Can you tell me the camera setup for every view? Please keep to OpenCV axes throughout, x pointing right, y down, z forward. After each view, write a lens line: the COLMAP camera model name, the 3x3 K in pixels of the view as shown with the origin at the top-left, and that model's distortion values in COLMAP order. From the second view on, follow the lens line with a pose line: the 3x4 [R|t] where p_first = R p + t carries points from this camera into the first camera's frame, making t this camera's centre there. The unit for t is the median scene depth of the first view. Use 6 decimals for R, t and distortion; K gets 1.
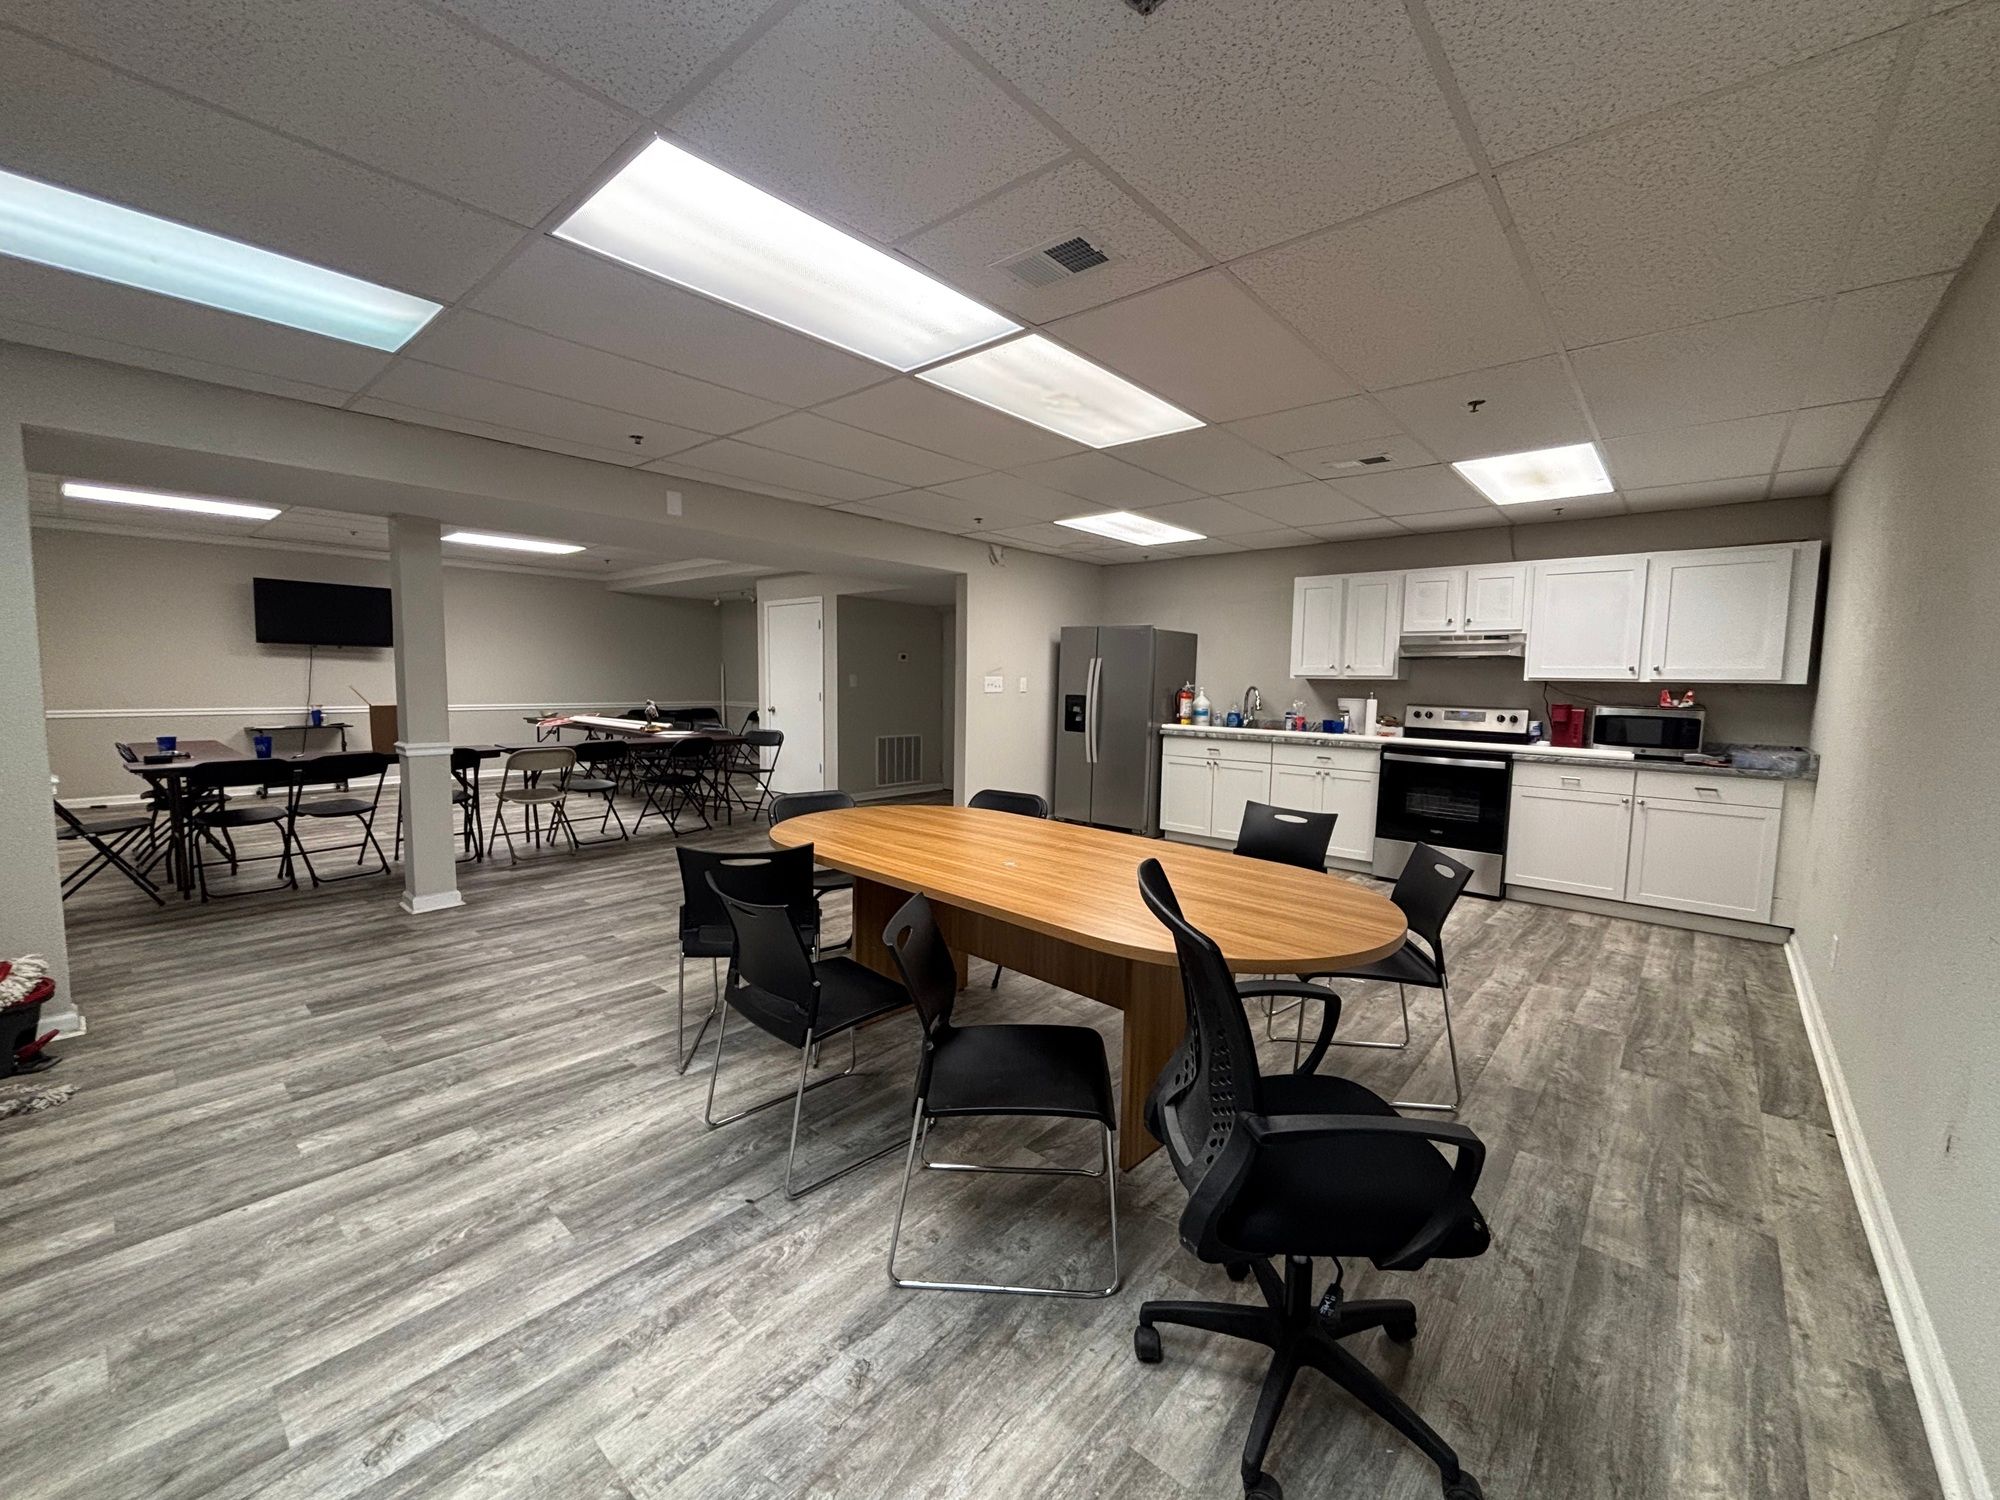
lens RADIAL K [[809.3, 0, 1000.0], [0, 809.3, 750.0], [0, 0, 1]] dist [-0.001283, -0.000423]
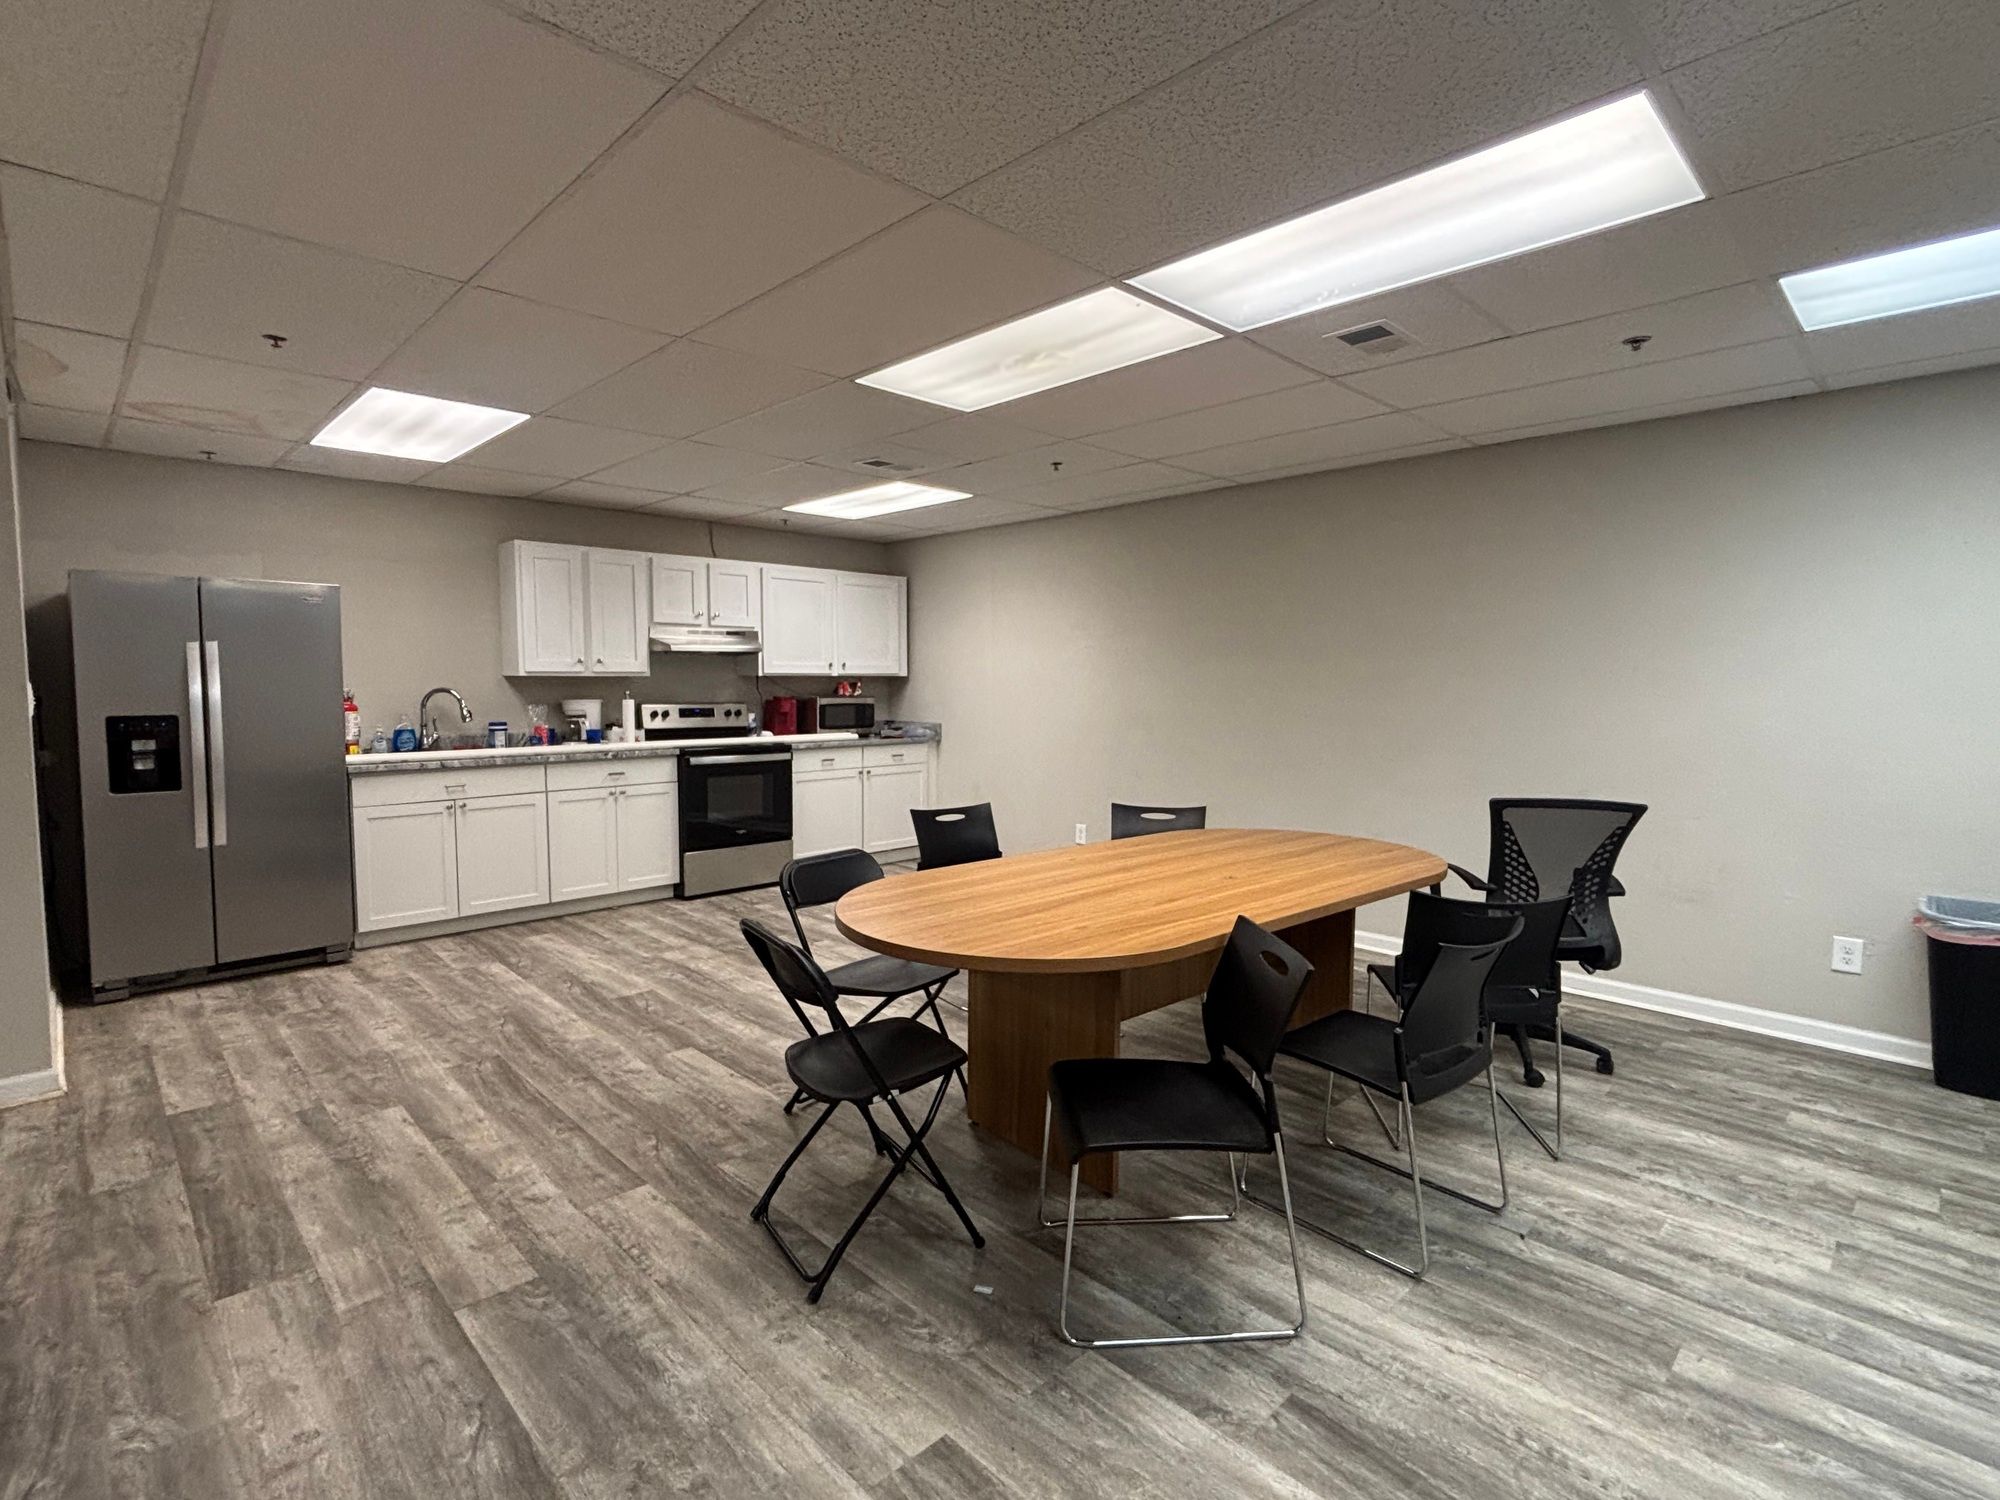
lens RADIAL K [[951.7, 0, 1000.0], [0, 951.7, 750.0], [0, 0, 1]] dist [0.001450, -0.006333]
pose [[0.086750, -0.088604, 0.992282, -0.872449], [0.094419, 0.992285, 0.080350, -0.092246], [-0.991746, 0.086720, 0.094446, 0.897729]]
